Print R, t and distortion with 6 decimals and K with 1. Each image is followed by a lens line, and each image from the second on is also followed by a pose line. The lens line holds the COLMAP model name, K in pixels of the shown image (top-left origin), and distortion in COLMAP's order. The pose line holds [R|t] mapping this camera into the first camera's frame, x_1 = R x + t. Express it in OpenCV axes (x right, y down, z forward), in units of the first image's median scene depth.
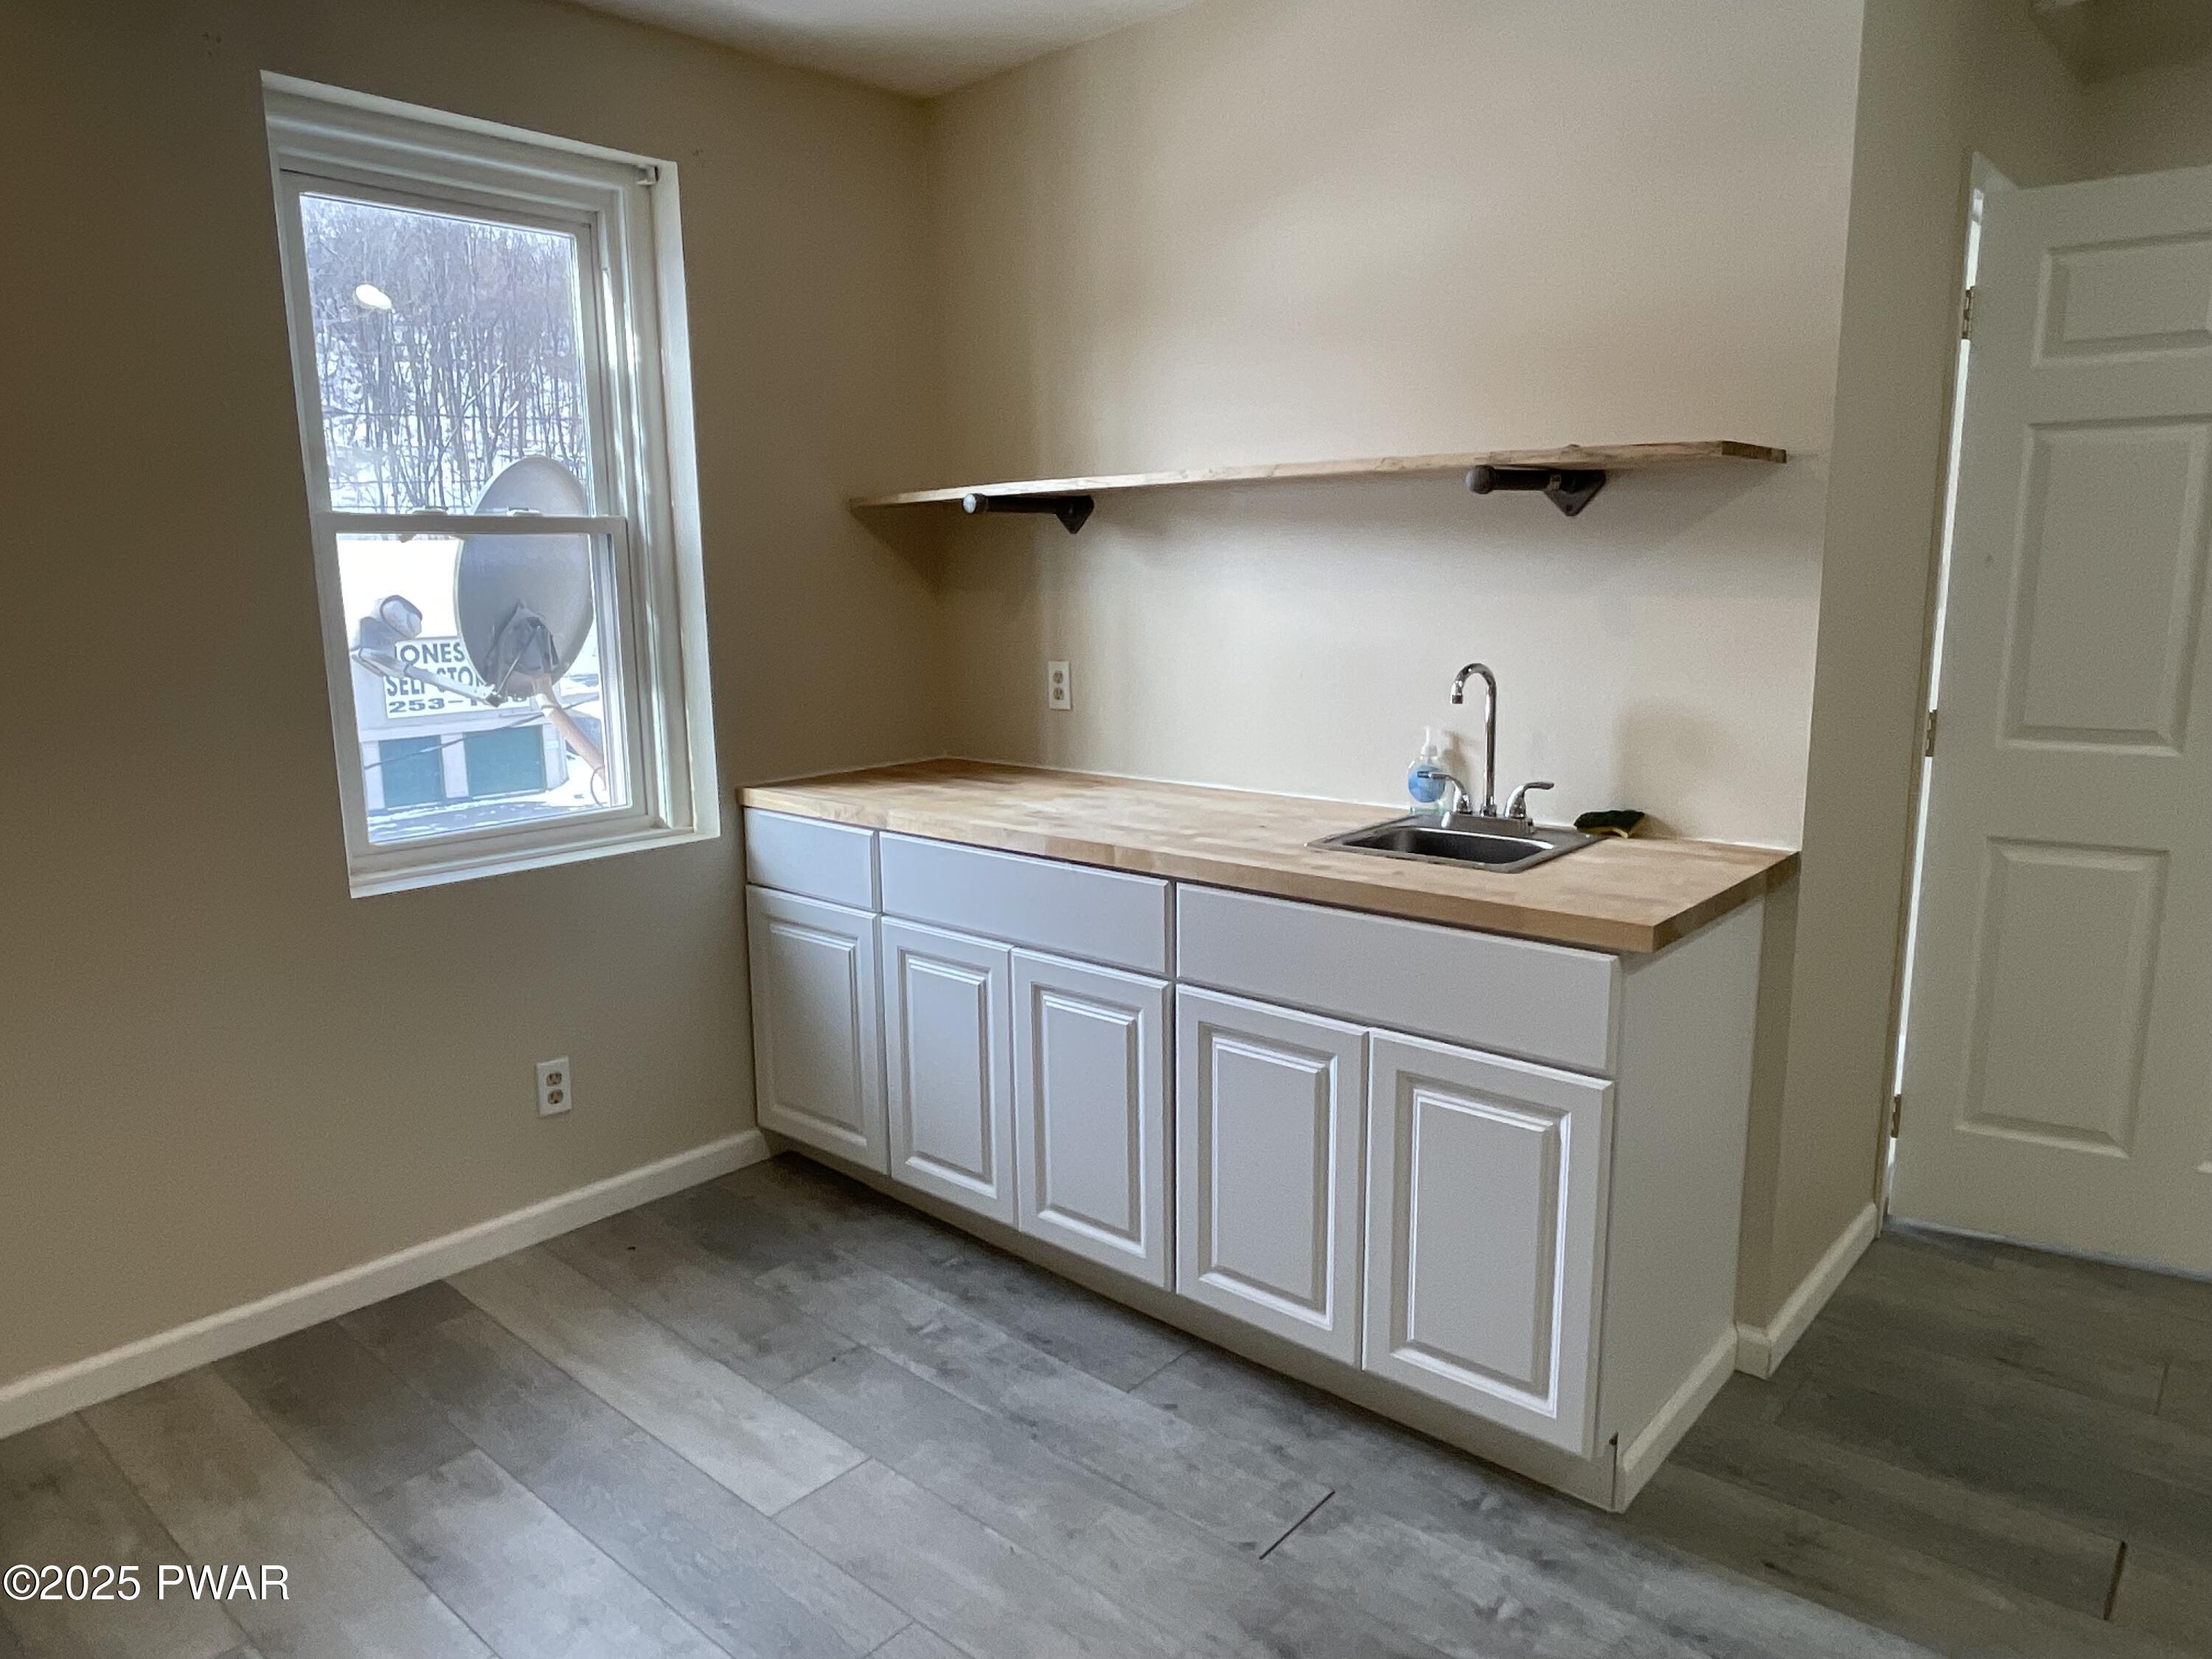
lens RADIAL K [[1432.2, 0, 1045.3], [0, 1432.2, 843.7], [0, 0, 1]] dist [-0.009497, -0.004706]
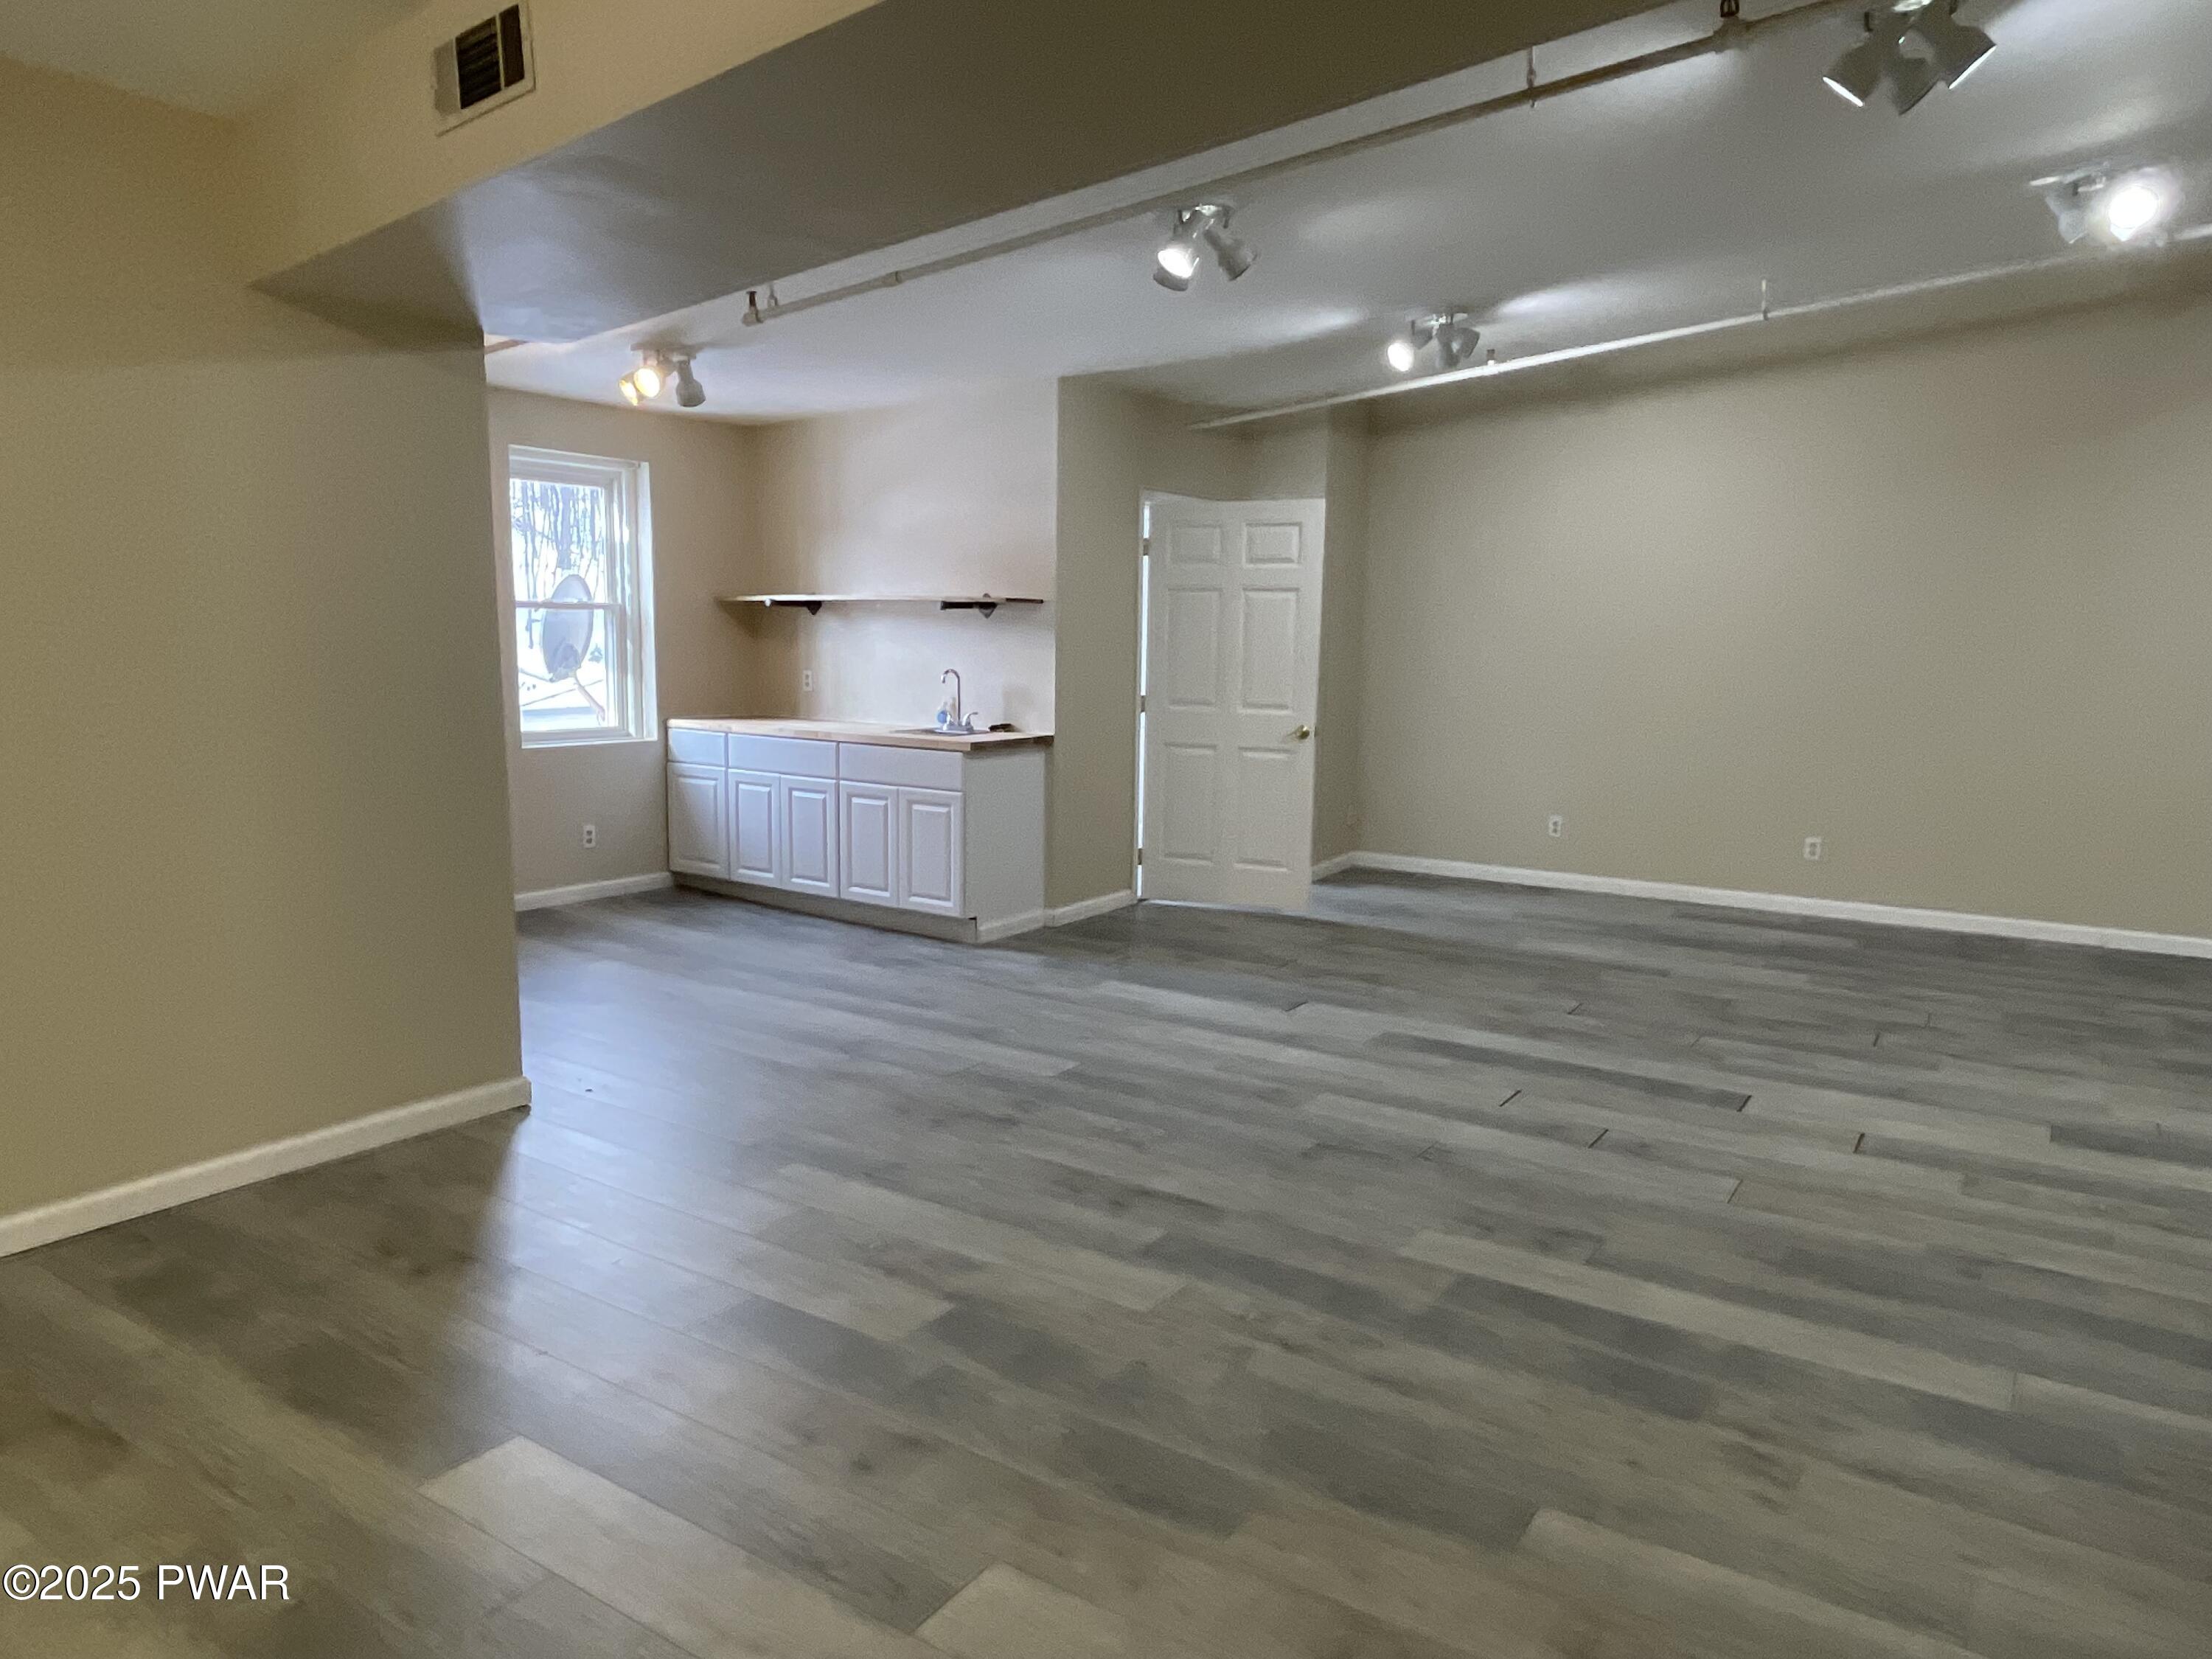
lens RADIAL K [[1400.3, 0, 1106.0], [0, 1400.3, 829.5], [0, 0, 1]] dist [-0.031101, 0.000329]
pose [[0.985215, 0.010425, 0.171007, 0.112260], [-0.001434, 0.998614, -0.052621, 0.273564], [-0.171319, 0.051597, 0.983864, -1.428278]]
